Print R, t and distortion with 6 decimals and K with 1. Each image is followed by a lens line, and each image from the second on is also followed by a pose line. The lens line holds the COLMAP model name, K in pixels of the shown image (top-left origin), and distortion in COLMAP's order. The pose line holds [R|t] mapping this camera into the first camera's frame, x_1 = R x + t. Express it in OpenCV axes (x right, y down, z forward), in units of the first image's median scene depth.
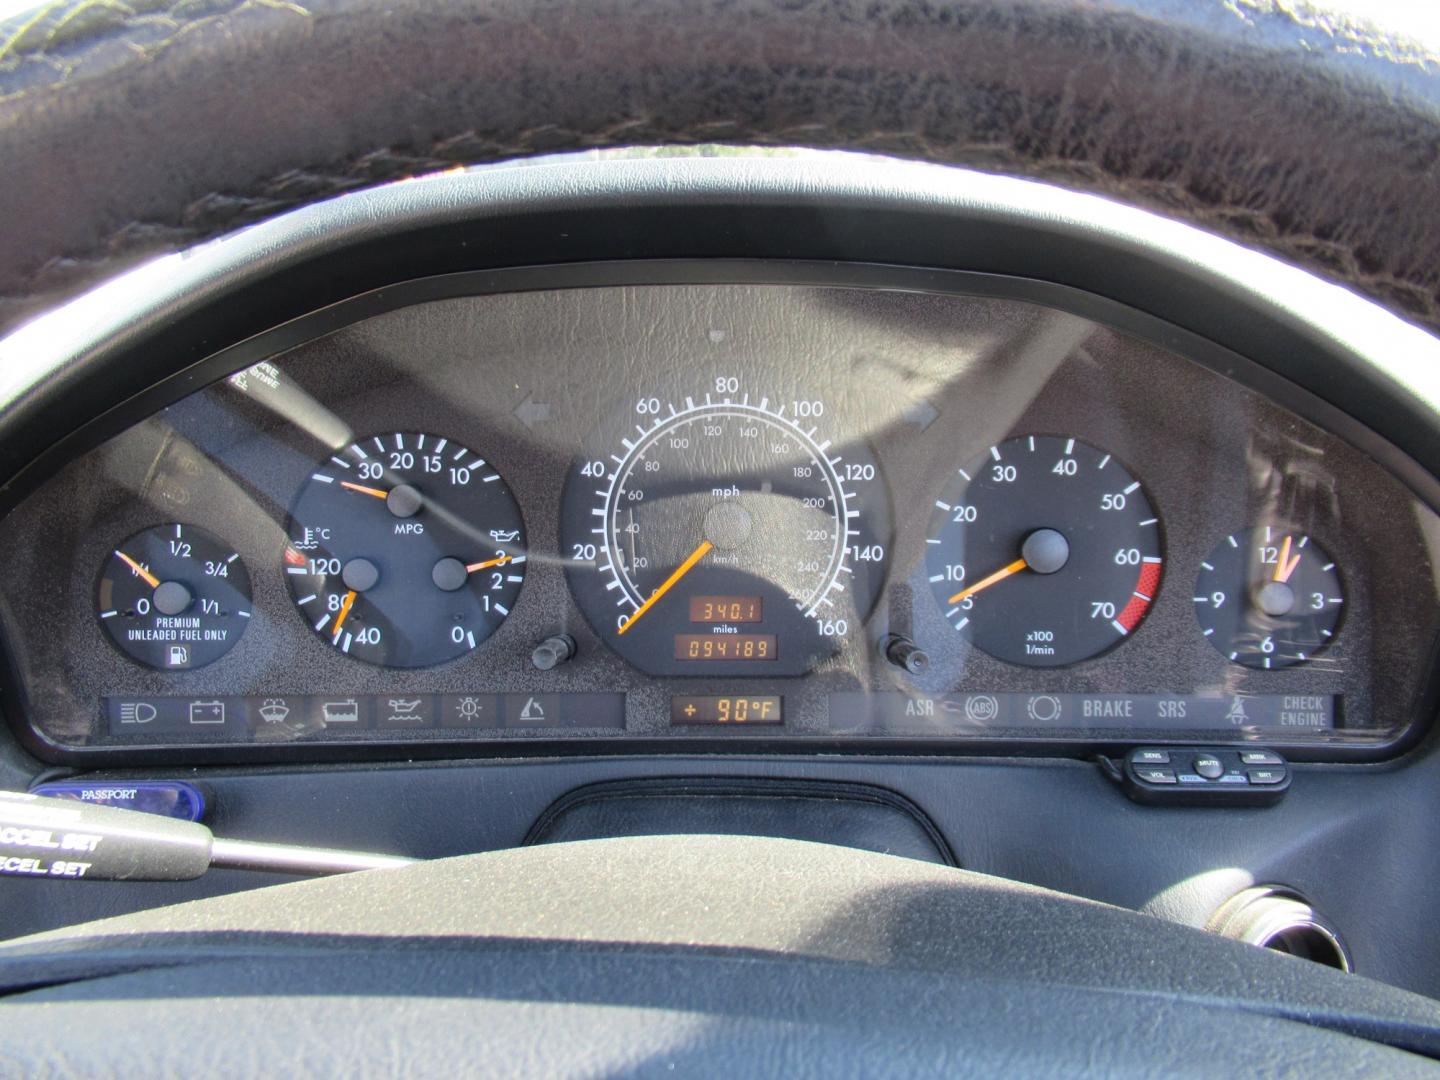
lens RADIAL K [[982.1, 0, 720.6], [0, 982.1, 574.8], [0, 0, 1]] dist [-0.004972, -0.004248]
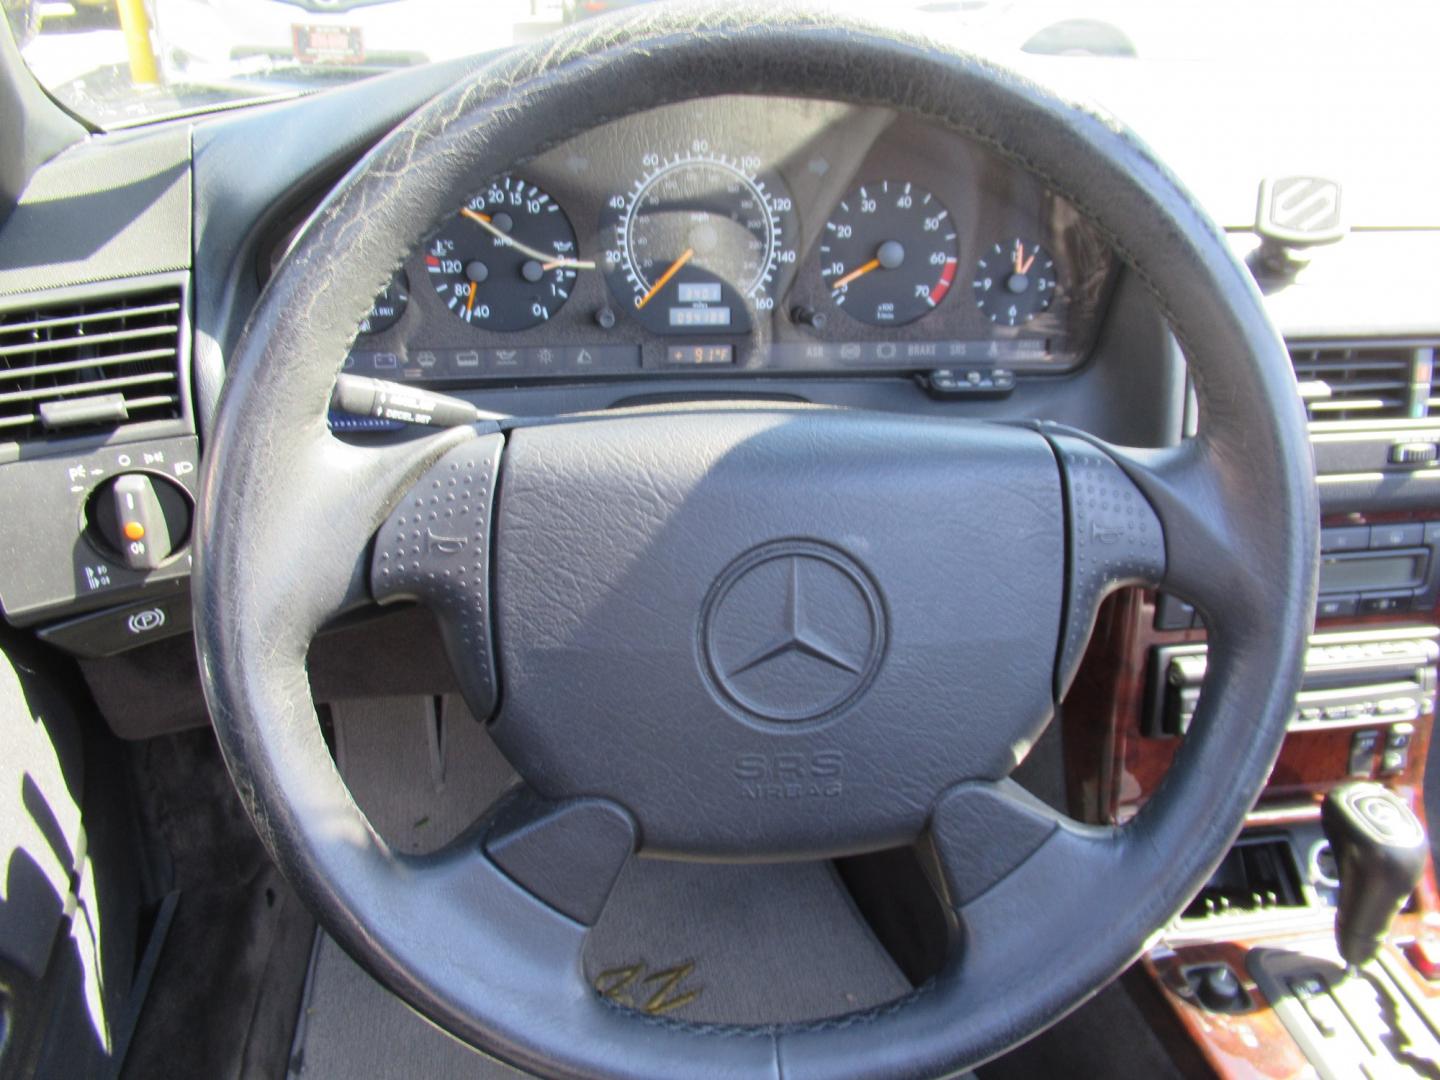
lens RADIAL K [[1037.6, 0, 692.0], [0, 1037.6, 546.6], [0, 0, 1]] dist [-0.000705, 0.004601]
pose [[0.989544, -0.042445, 0.137846, -0.266237], [0.007456, 0.969495, 0.244996, 0.022019], [-0.144040, -0.241407, 0.959675, -0.759788]]
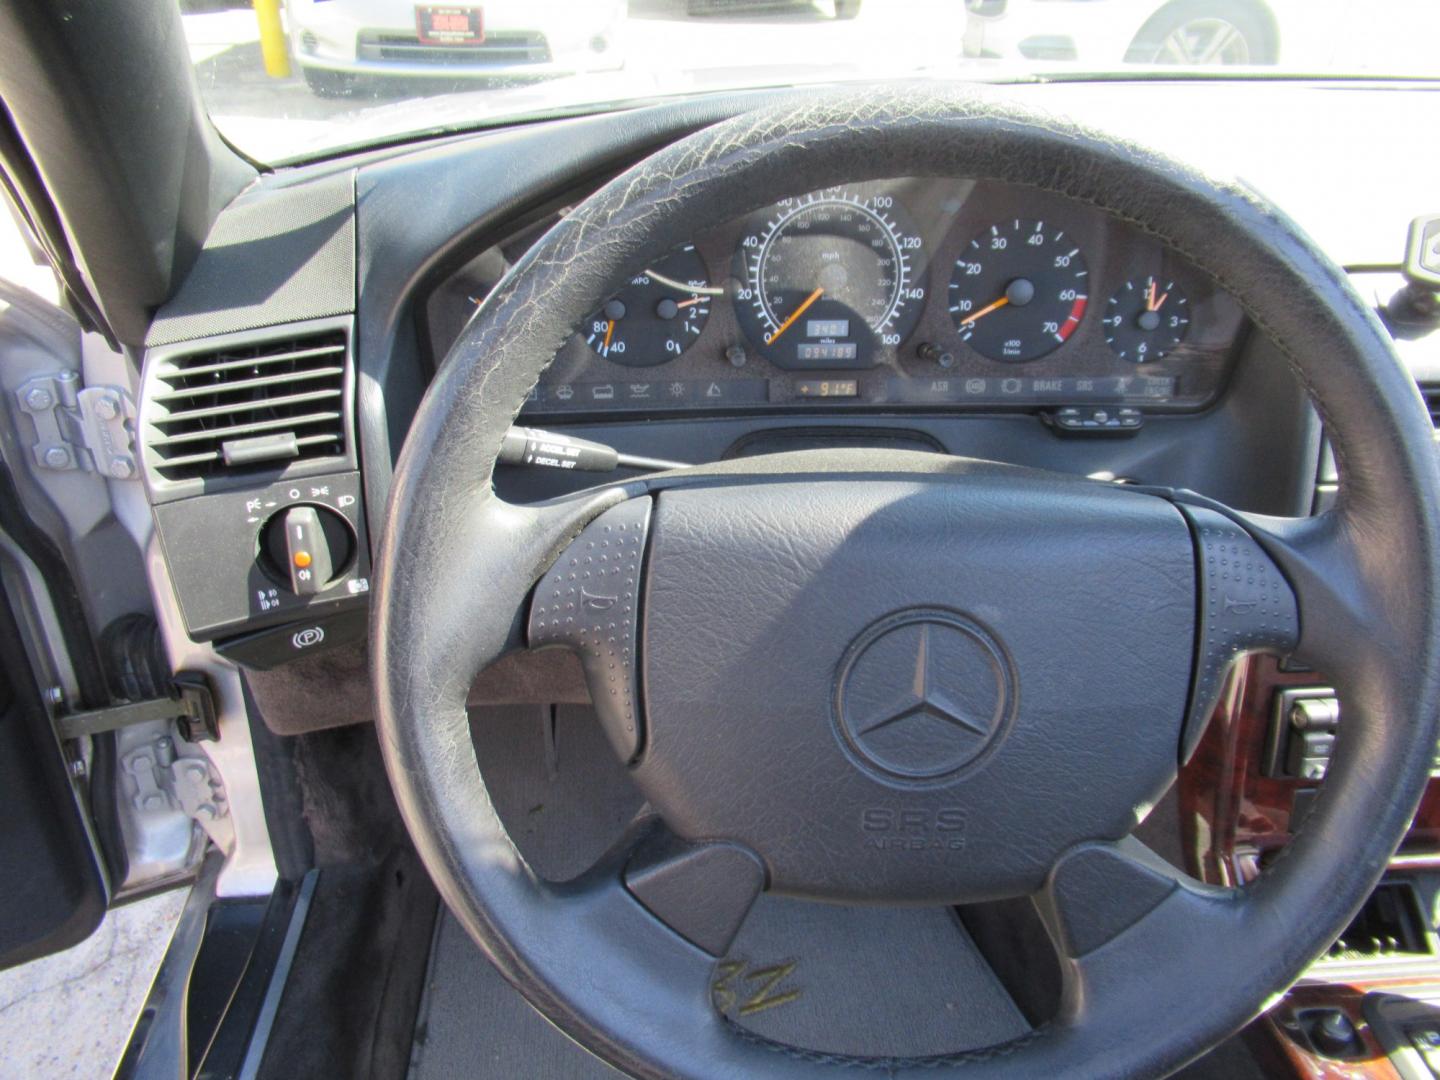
lens RADIAL K [[1037.7, 0, 695.7], [0, 1037.7, 536.3], [0, 0, 1]] dist [0.001921, 0.000349]
pose [[0.998516, -0.018399, 0.051261, -0.319966], [0.004100, 0.963929, 0.266129, -0.095833], [-0.054309, -0.265524, 0.962573, -0.786780]]
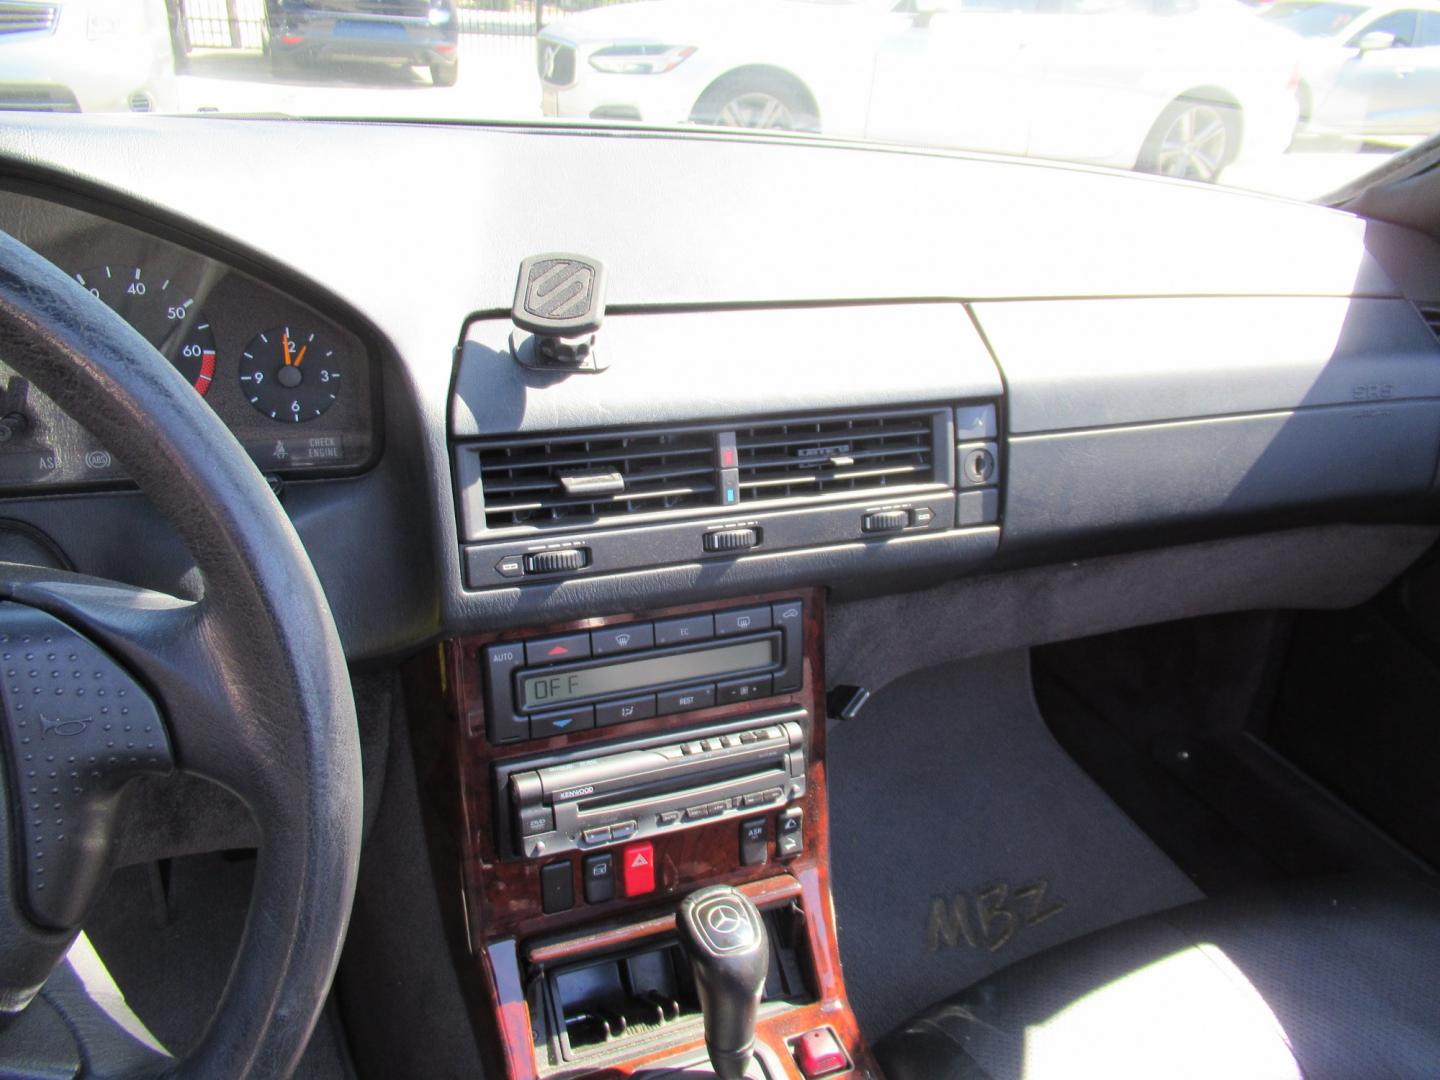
lens RADIAL K [[1031.5, 0, 725.8], [0, 1031.5, 538.5], [0, 0, 1]] dist [0.008474, -0.009961]
pose [[0.936683, -0.100501, 0.335448, 0.614448], [0.026649, 0.975611, 0.217882, -0.059903], [-0.349164, -0.195147, 0.916516, -0.750460]]
